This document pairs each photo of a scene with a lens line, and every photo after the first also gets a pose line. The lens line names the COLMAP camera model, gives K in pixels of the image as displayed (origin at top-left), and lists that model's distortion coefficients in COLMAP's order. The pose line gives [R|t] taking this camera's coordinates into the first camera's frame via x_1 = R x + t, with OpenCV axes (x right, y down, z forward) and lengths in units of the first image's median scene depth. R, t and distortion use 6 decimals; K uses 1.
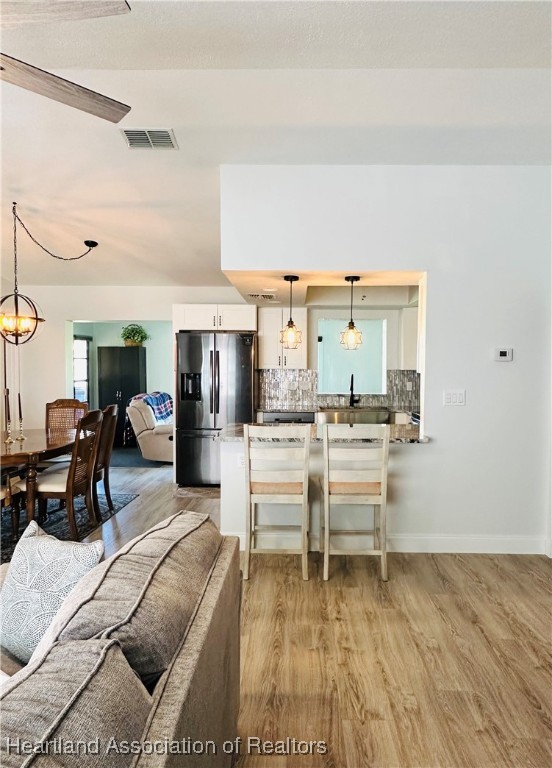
lens RADIAL K [[533.1, 0, 287.8], [0, 533.1, 388.7], [0, 0, 1]] dist [0.006427, 0.000417]
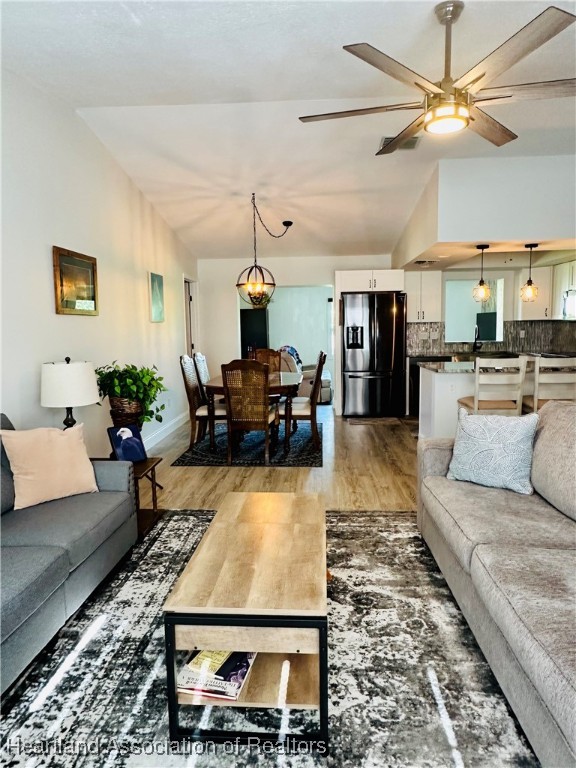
lens RADIAL K [[484.7, 0, 288.1], [0, 484.7, 382.7], [0, 0, 1]] dist [-0.018359, 0.001454]
pose [[0.998676, -0.018276, -0.048083, -0.438959], [0.021589, 0.997362, 0.069305, 0.030423], [0.046690, -0.070251, 0.996436, -0.215807]]
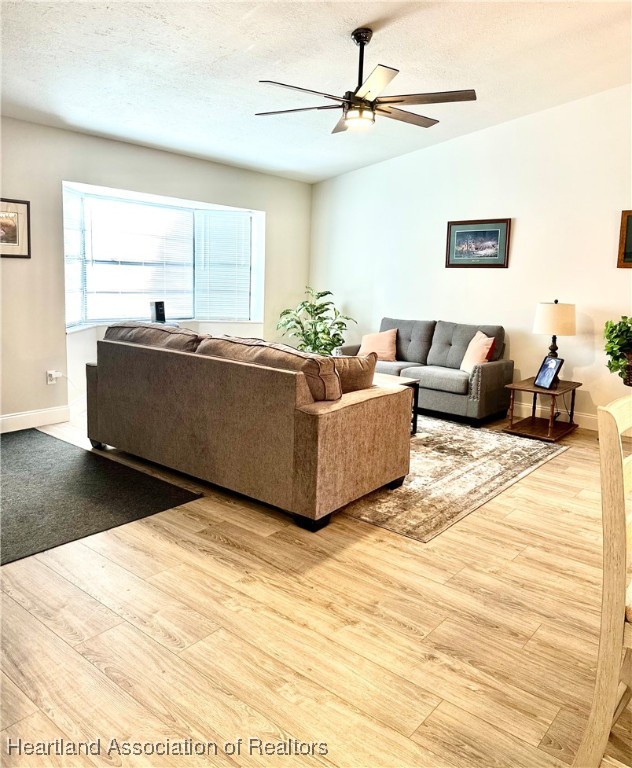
lens RADIAL K [[598.7, 0, 315.0], [0, 598.7, 340.6], [0, 0, 1]] dist [0.006413, -0.002652]
pose [[-0.620781, 0.057419, -0.781878, 0.519932], [-0.073094, 0.988731, 0.130643, -0.007966], [0.780569, 0.138252, -0.609589, 0.943624]]
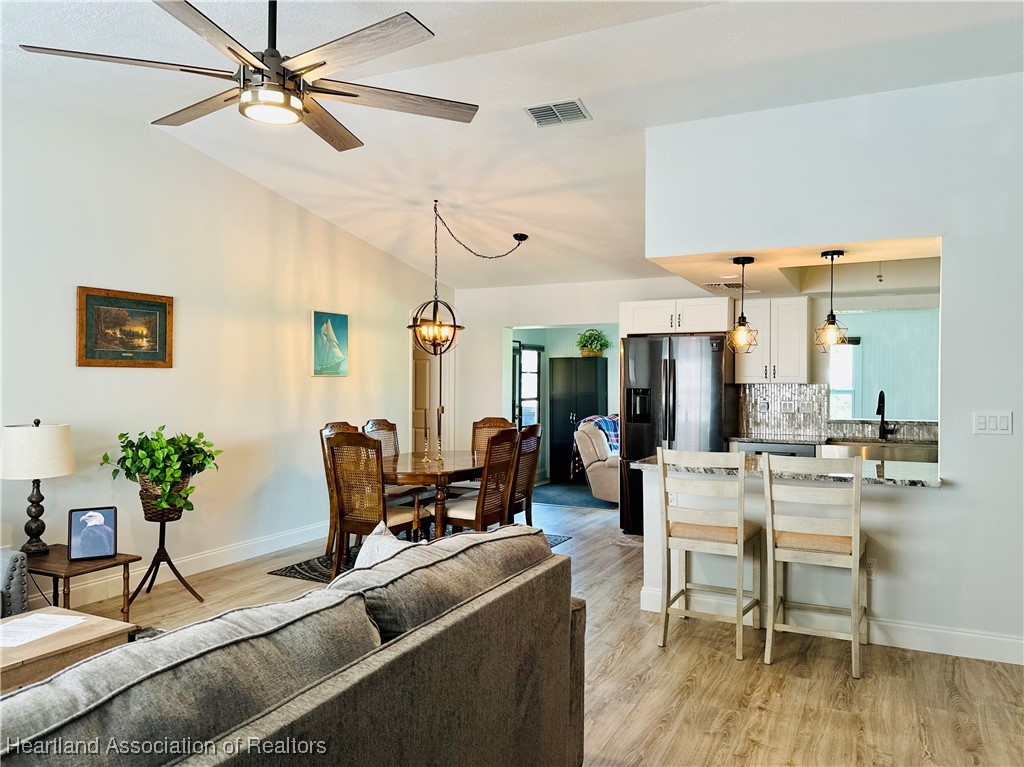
lens RADIAL K [[734.3, 0, 511.4], [0, 734.3, 385.2], [0, 0, 1]] dist [0.070699, -0.057695]
pose [[0.904284, -0.000753, -0.426930, 0.167917], [-0.017589, 0.999084, -0.039016, 0.018129], [0.426569, 0.042791, 0.903442, -0.087425]]
